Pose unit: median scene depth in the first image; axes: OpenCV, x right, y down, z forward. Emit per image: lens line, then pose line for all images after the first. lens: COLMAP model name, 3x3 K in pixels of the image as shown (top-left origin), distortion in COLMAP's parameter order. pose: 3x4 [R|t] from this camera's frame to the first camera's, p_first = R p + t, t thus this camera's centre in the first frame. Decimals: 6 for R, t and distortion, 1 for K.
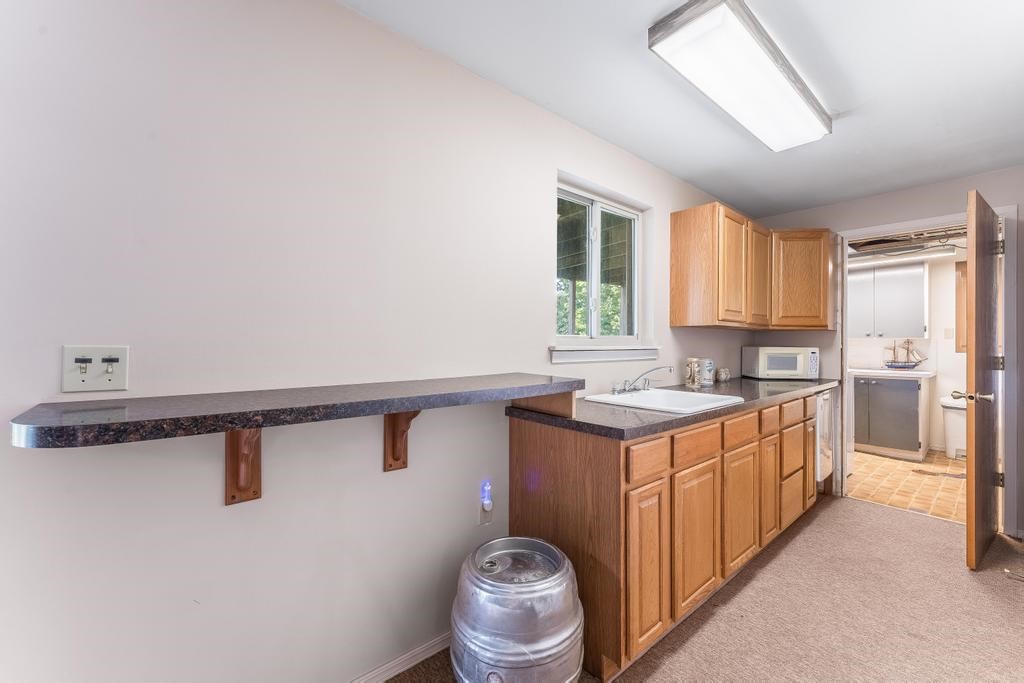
lens RADIAL K [[413.3, 0, 513.6], [0, 413.3, 343.6], [0, 0, 1]] dist [0.000283, -0.000413]
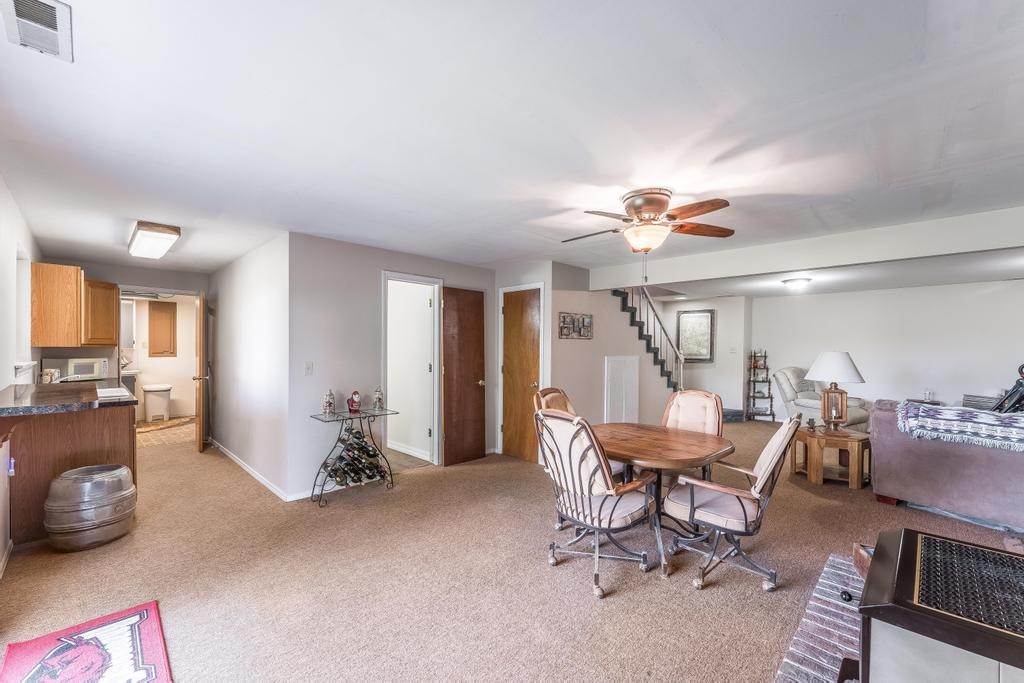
lens RADIAL K [[413.3, 0, 513.6], [0, 413.3, 343.6], [0, 0, 1]] dist [0.000283, -0.000413]
pose [[-0.092598, 0.002504, 0.995700, -0.945807], [-0.004591, 0.999985, -0.002942, -0.046784], [-0.995693, -0.004844, -0.092586, -0.372970]]
